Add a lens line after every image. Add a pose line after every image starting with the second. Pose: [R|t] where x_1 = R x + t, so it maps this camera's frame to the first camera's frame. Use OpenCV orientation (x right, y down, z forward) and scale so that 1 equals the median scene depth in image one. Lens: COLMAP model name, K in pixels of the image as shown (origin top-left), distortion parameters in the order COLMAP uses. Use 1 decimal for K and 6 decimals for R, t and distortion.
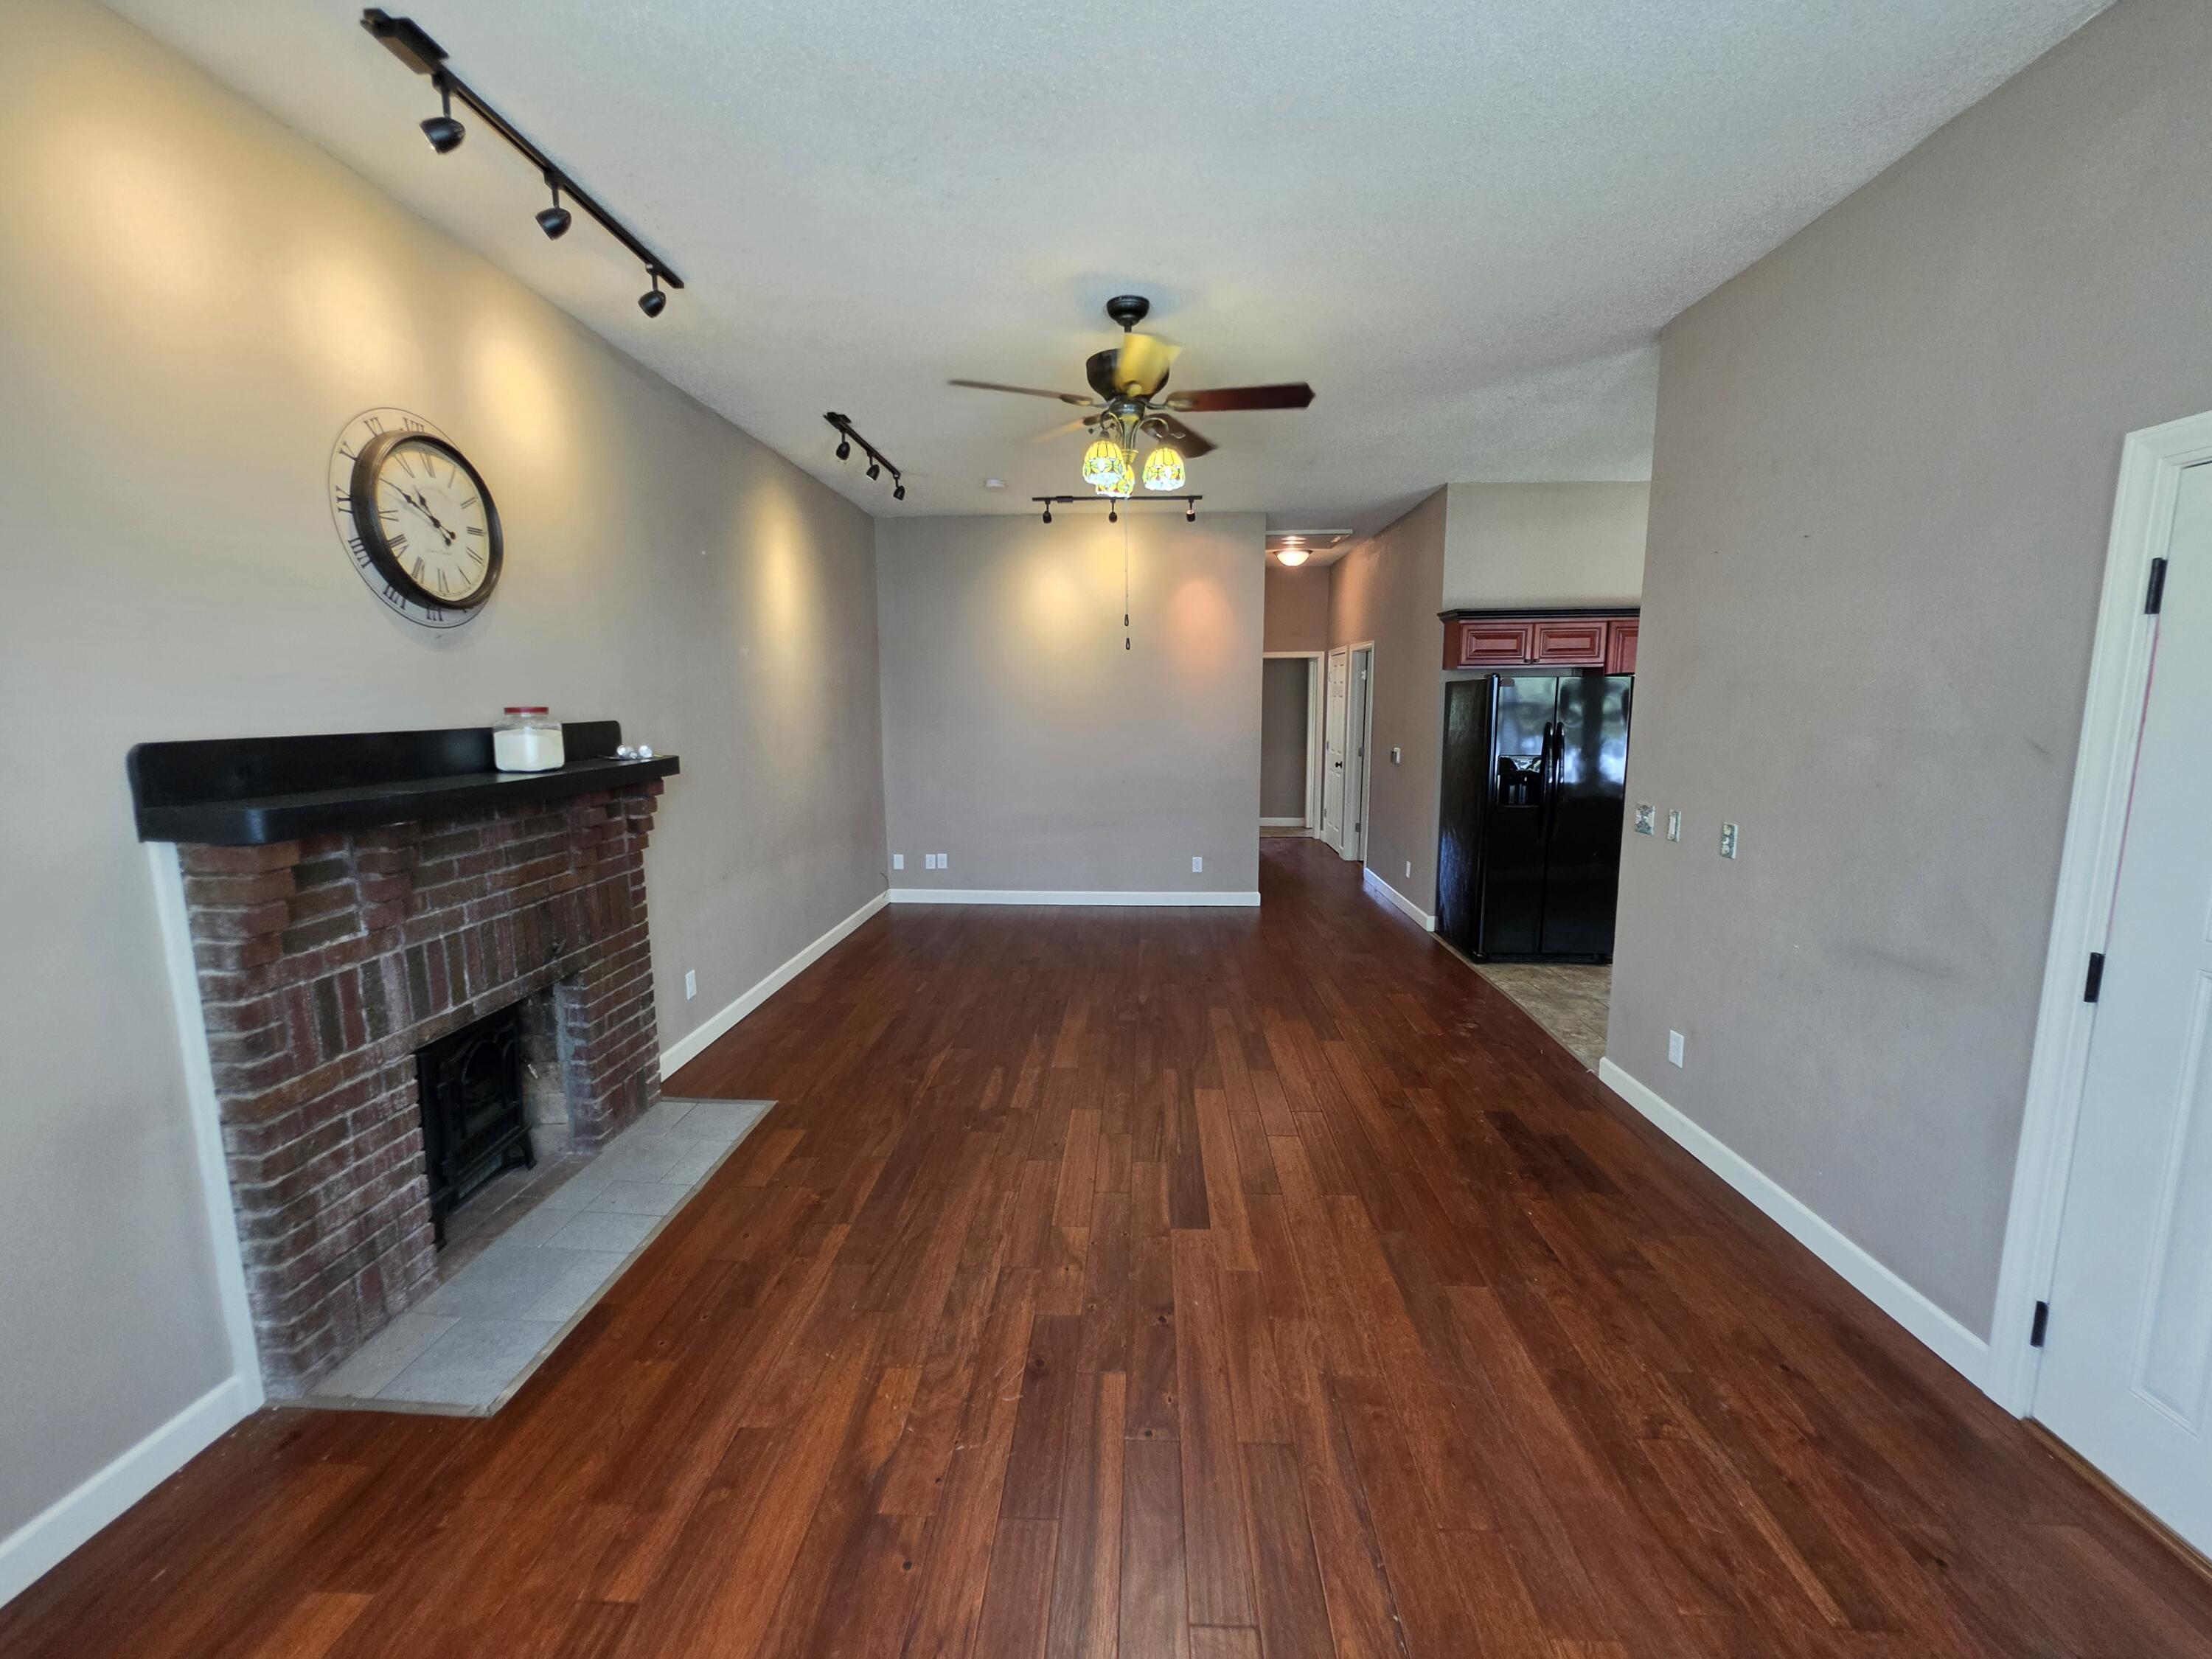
lens RADIAL K [[889.9, 0, 1100.3], [0, 889.9, 826.1], [0, 0, 1]] dist [-0.003627, 0.001344]
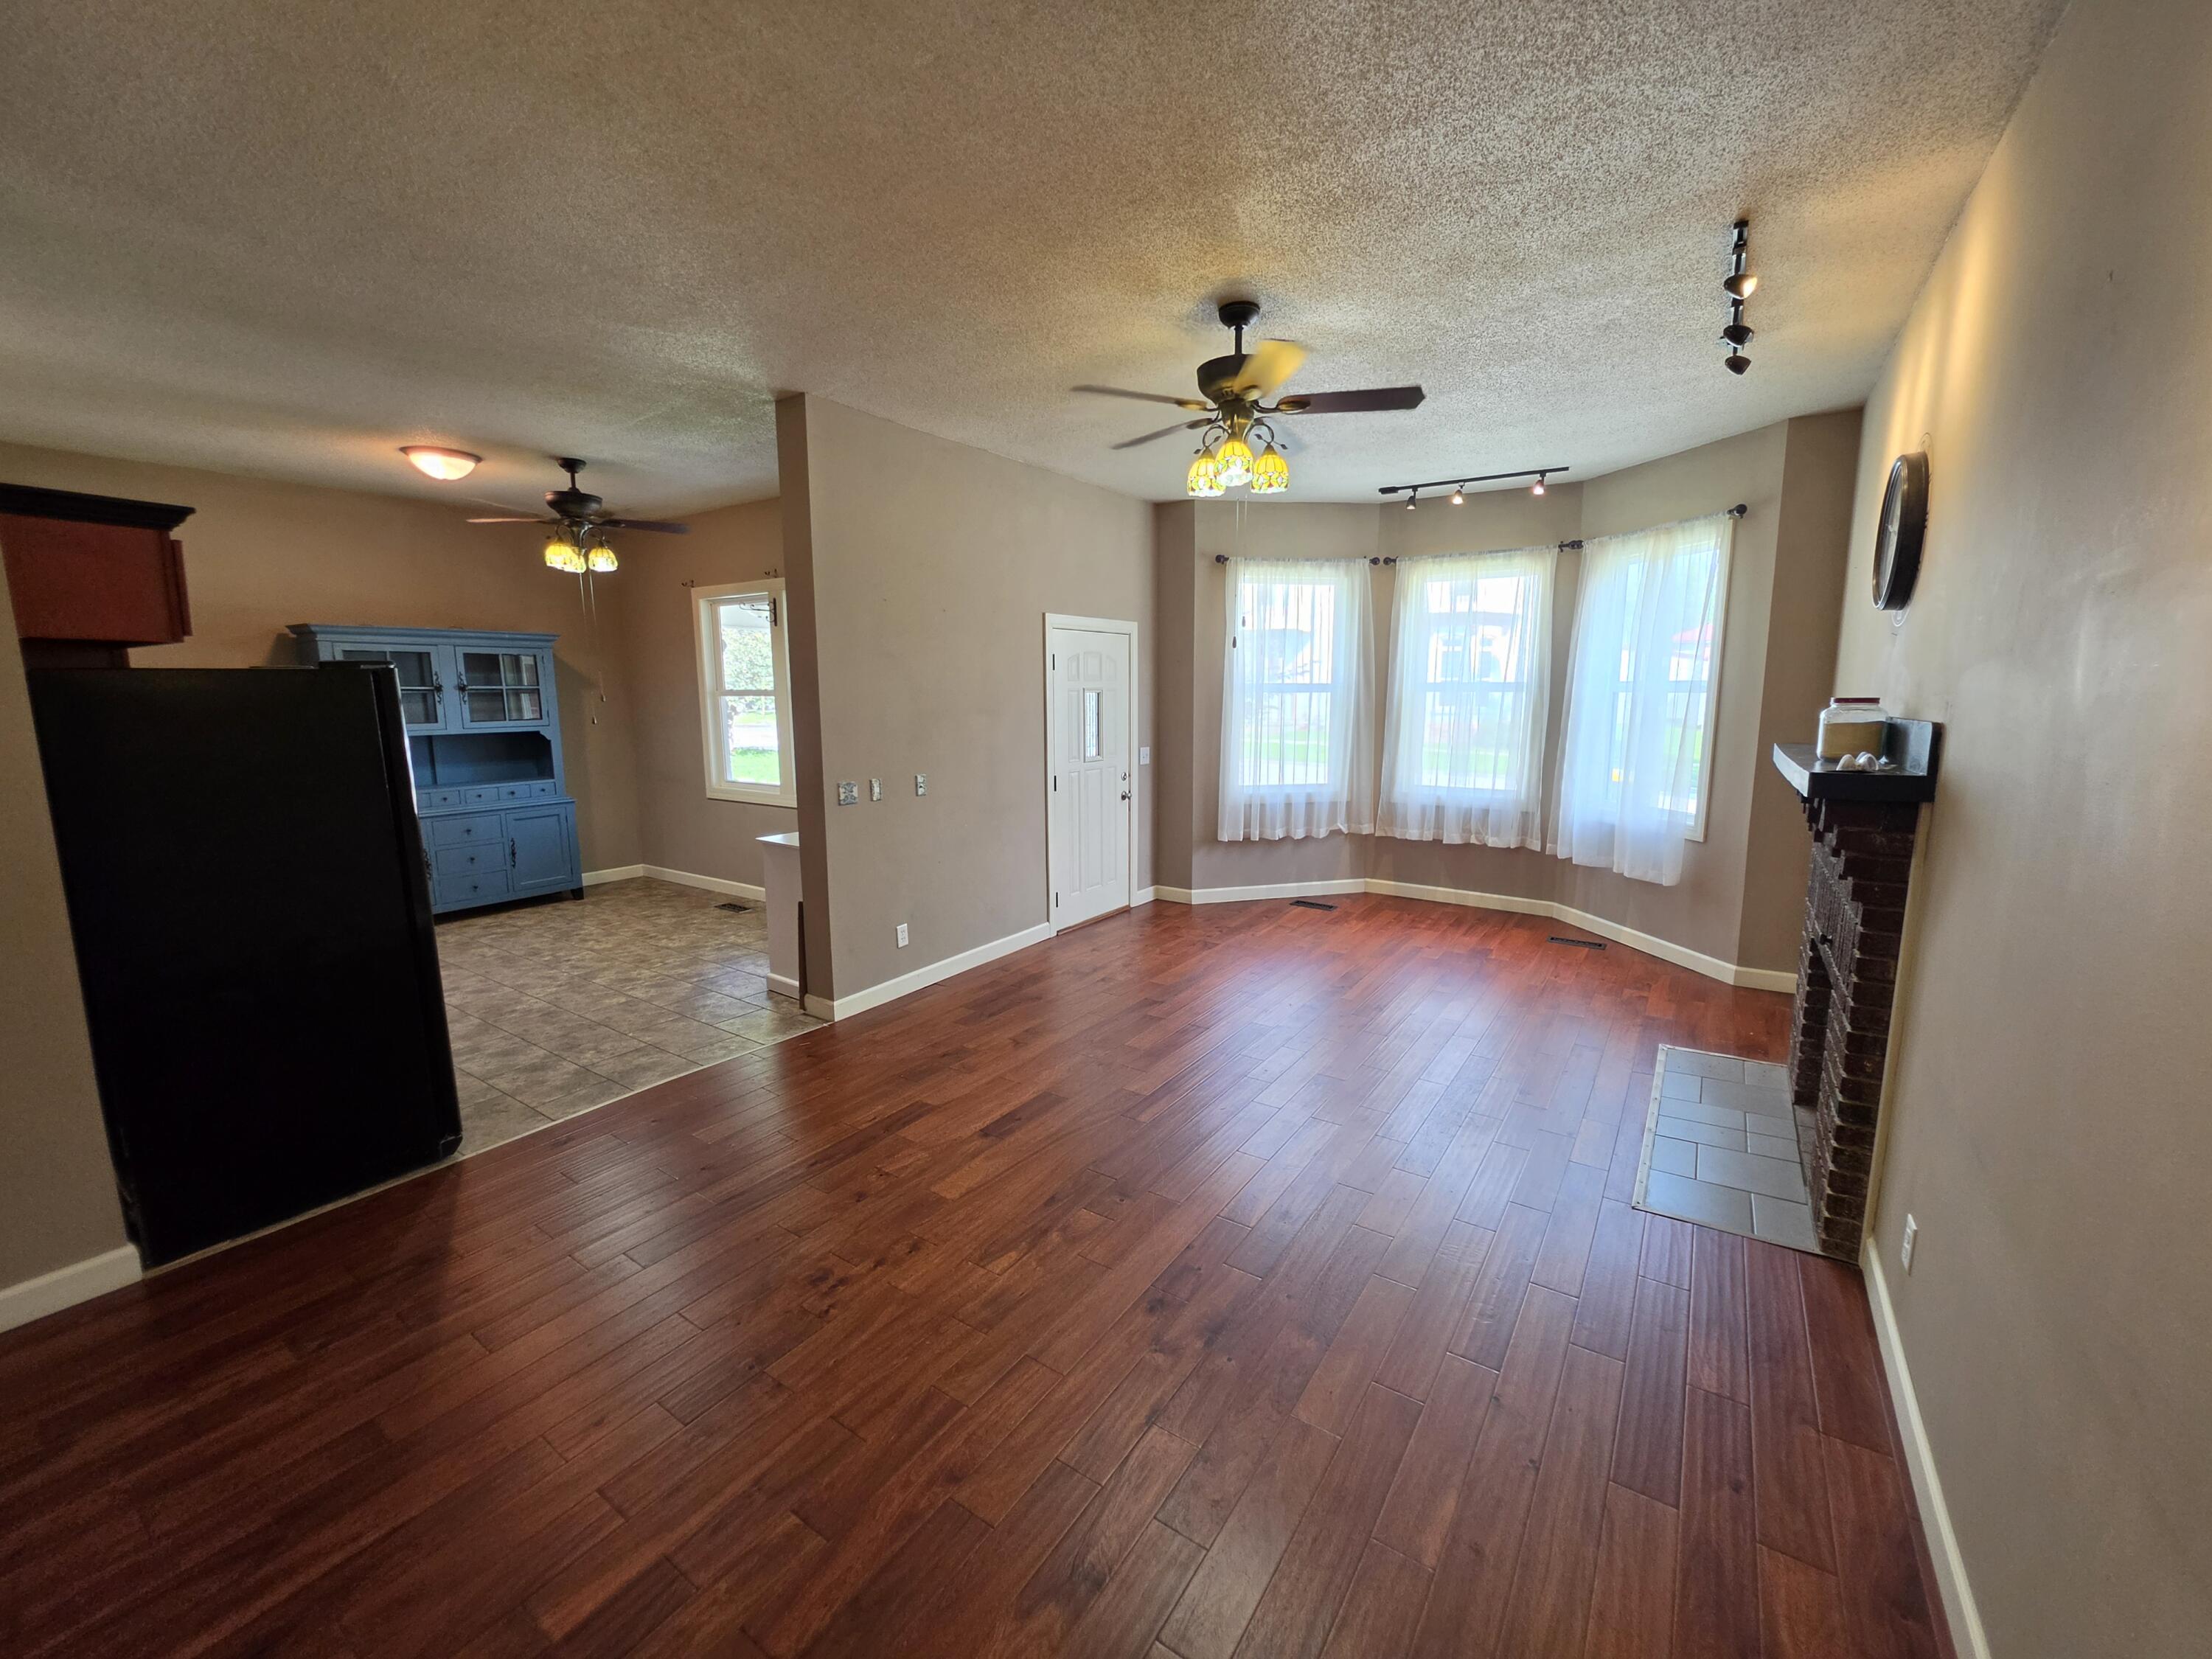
lens RADIAL K [[889.9, 0, 1102.4], [0, 889.9, 826.0], [0, 0, 1]] dist [-0.003627, 0.001344]
pose [[-0.852432, -0.067991, 0.518399, -0.399804], [0.084699, 0.960454, 0.265243, -0.297513], [-0.515933, 0.270009, -0.812963, 2.047441]]
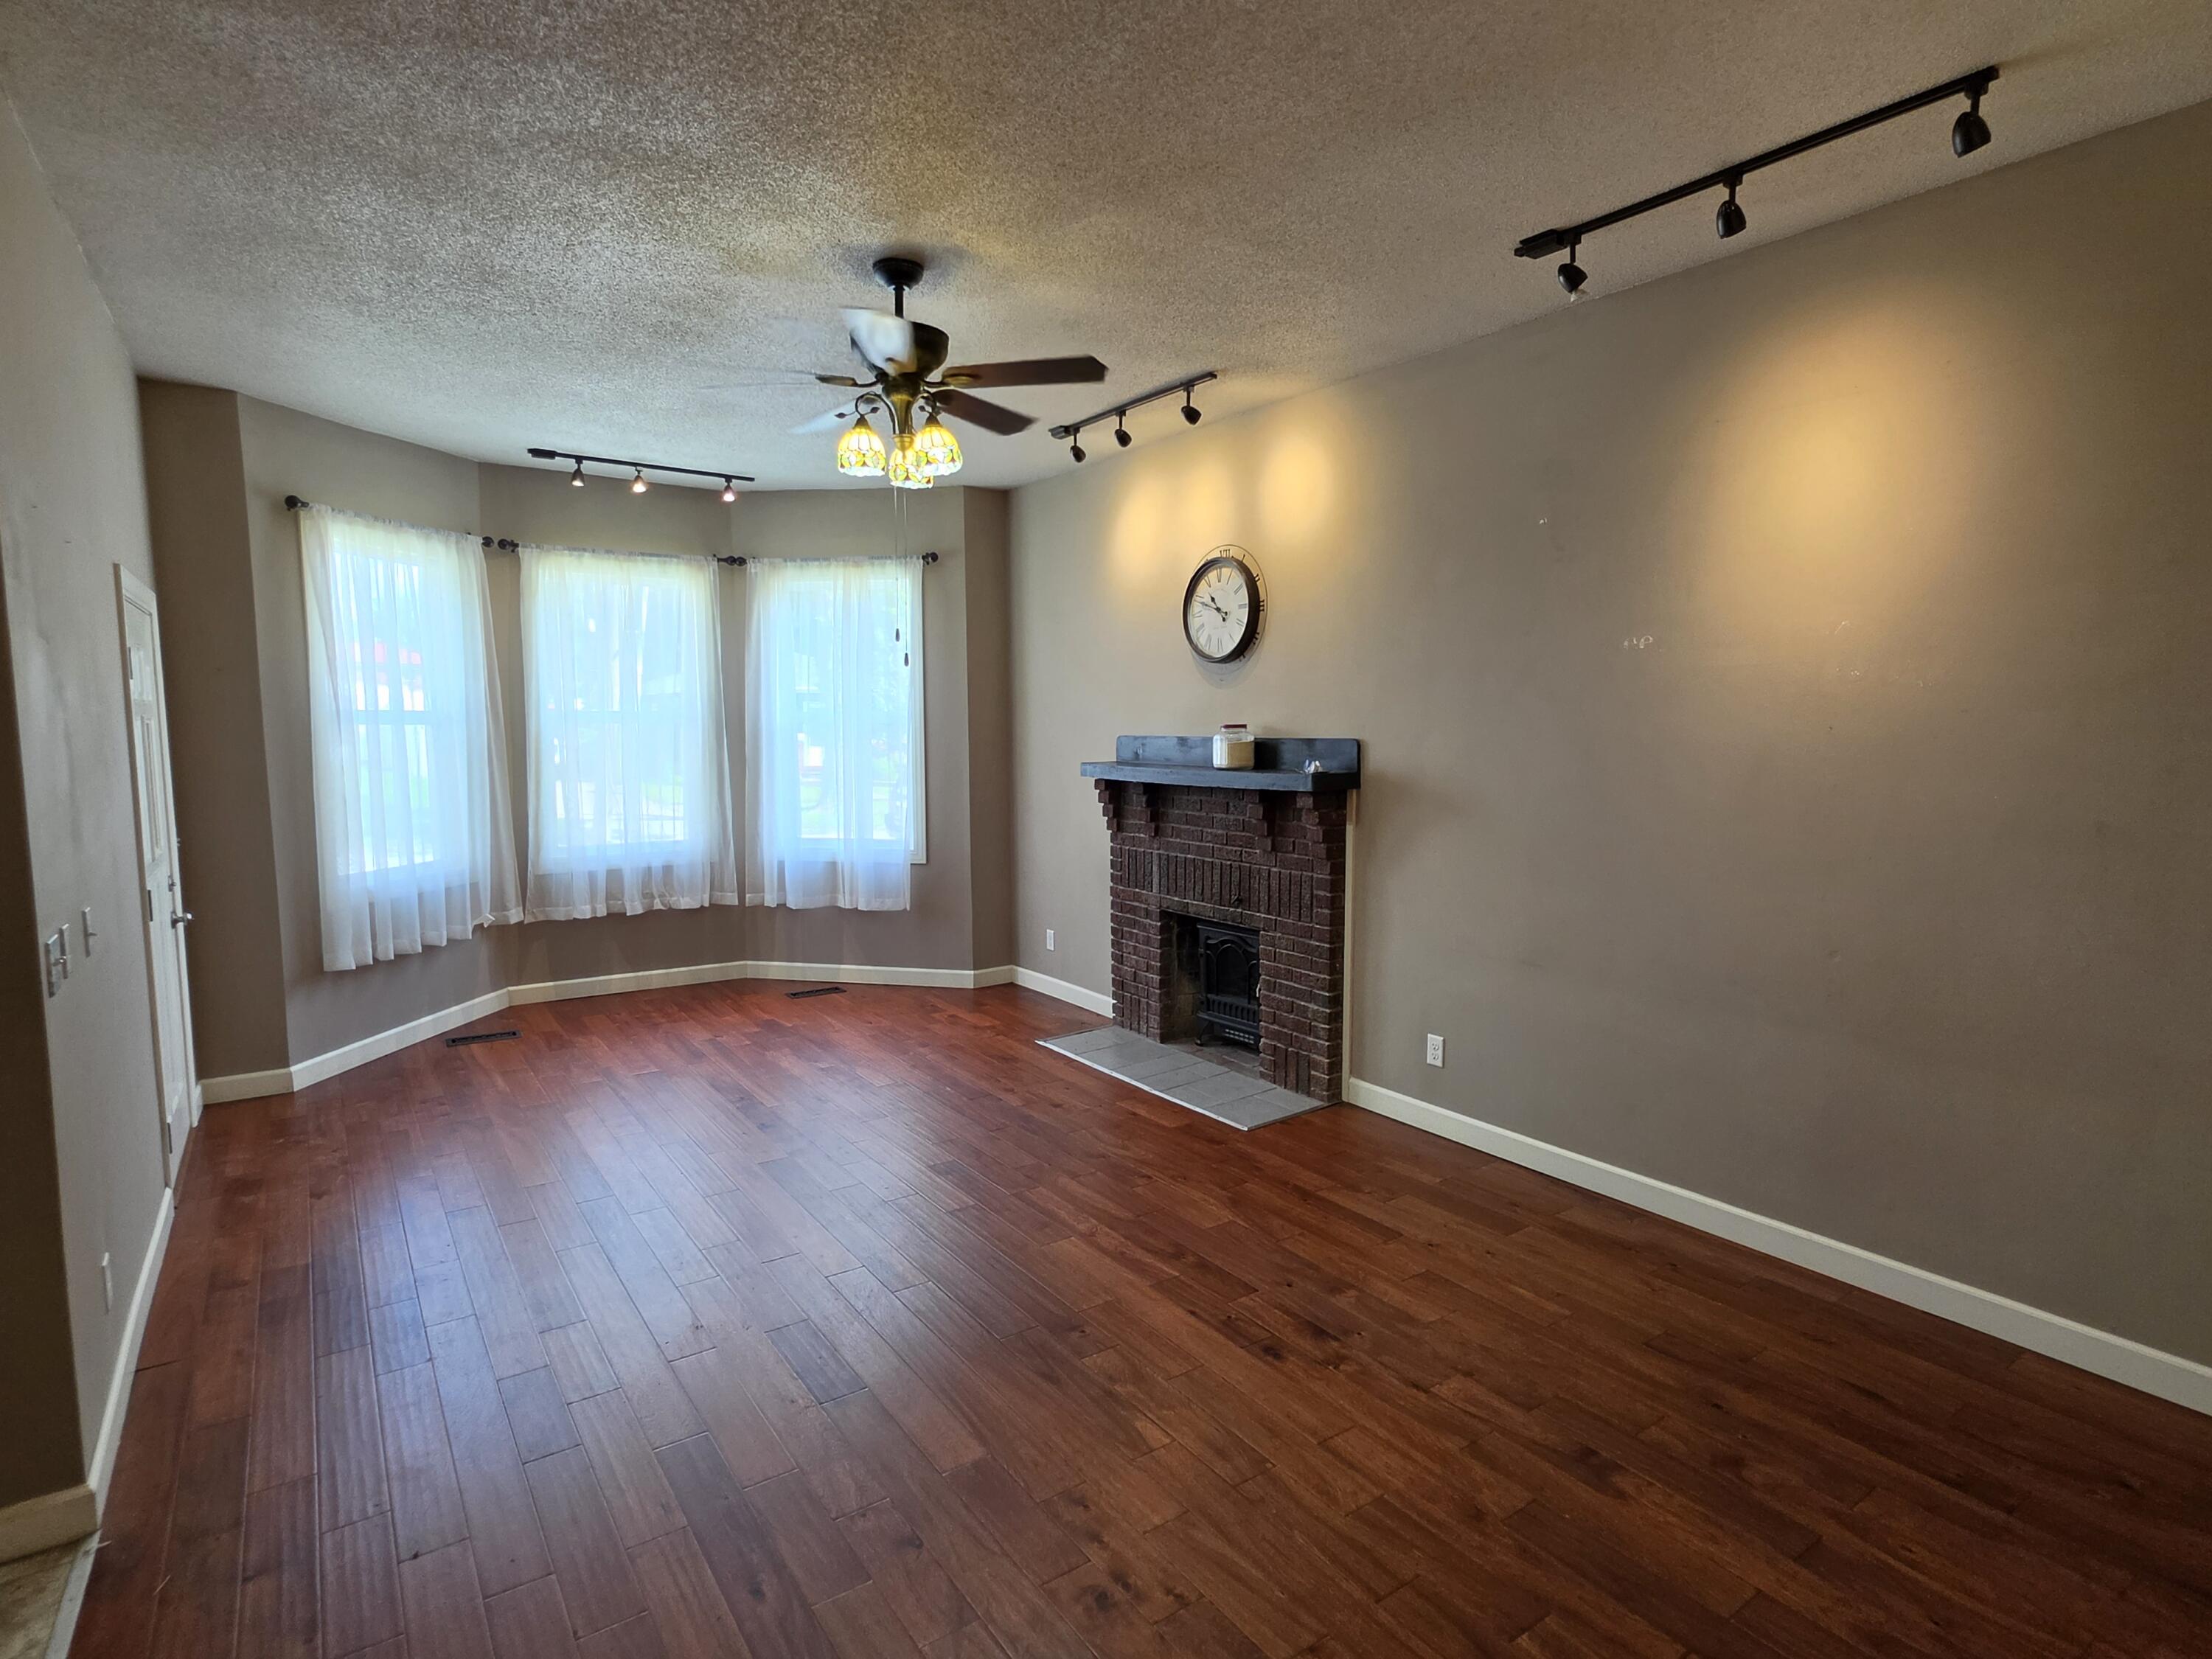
lens RADIAL K [[1150.5, 0, 1106.2], [0, 1150.5, 835.8], [0, 0, 1]] dist [-0.004707, 0.002310]
pose [[-0.789593, 0.071644, -0.609434, 0.577638], [-0.078366, 0.973255, 0.215947, -0.304477], [0.608606, 0.218270, -0.762861, 2.061058]]
